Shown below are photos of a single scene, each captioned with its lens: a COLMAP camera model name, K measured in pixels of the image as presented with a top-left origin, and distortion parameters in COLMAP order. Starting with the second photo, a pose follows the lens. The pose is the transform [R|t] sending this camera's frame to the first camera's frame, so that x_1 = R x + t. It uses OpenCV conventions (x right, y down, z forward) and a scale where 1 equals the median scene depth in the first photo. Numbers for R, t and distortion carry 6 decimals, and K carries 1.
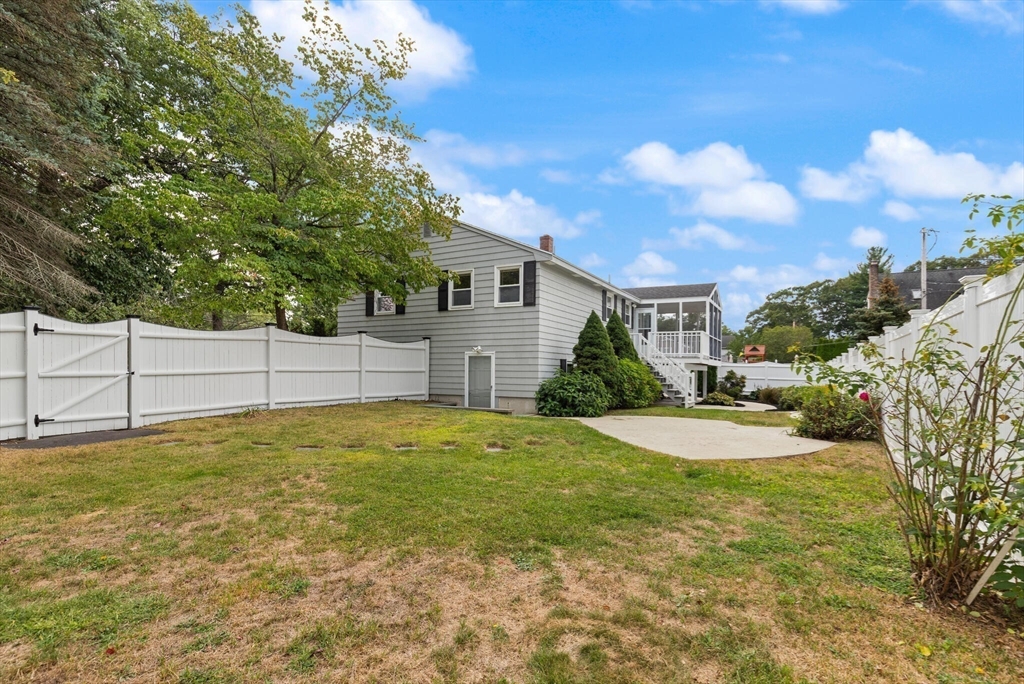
lens RADIAL K [[490.7, 0, 516.7], [0, 490.7, 372.2], [0, 0, 1]] dist [0.003840, -0.000192]
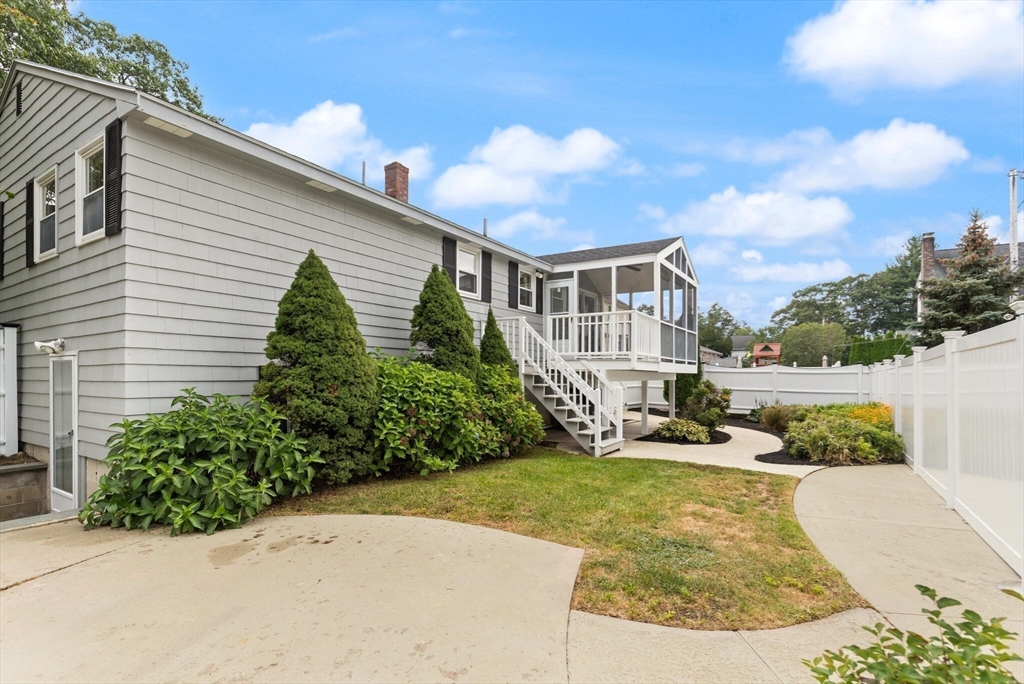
lens RADIAL K [[483.9, 0, 511.9], [0, 483.9, 379.6], [0, 0, 1]] dist [0.003904, 0.000599]
pose [[0.998152, -0.008149, -0.060219, 0.345521], [0.008463, 0.999952, 0.004969, -0.014941], [0.060176, -0.005470, 0.998173, 0.579101]]
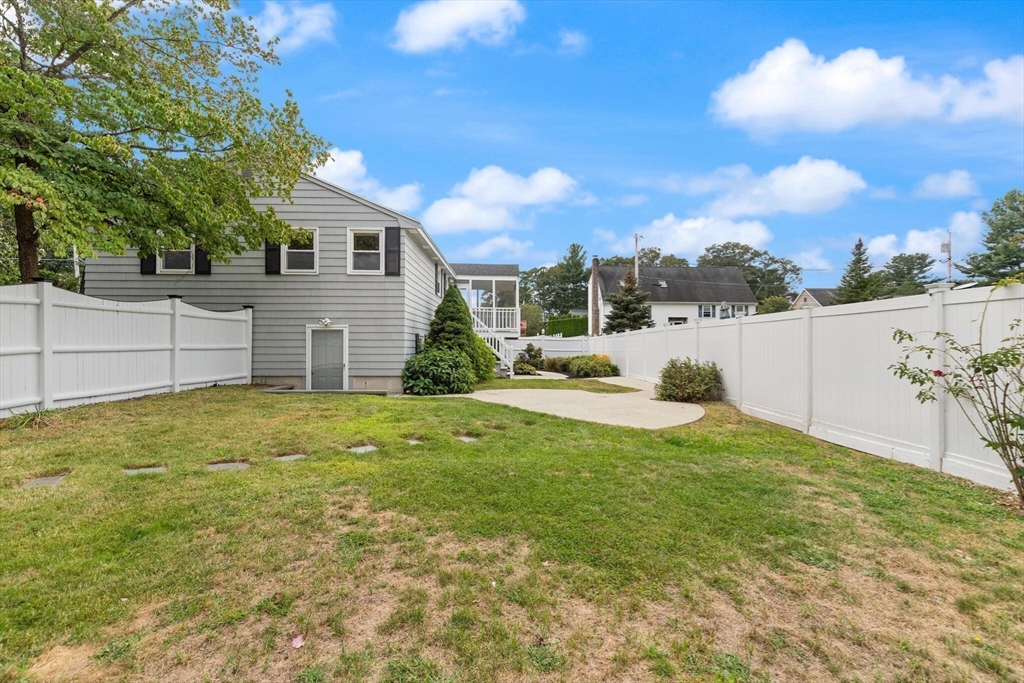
lens RADIAL K [[479.0, 0, 512.0], [0, 479.0, 341.5], [0, 0, 1]] dist [0.010624, -0.000127]
pose [[0.869499, -0.003443, 0.493923, -0.206096], [0.005700, 0.999979, -0.003064, -0.007782], [-0.493902, 0.005479, 0.869500, 0.104196]]
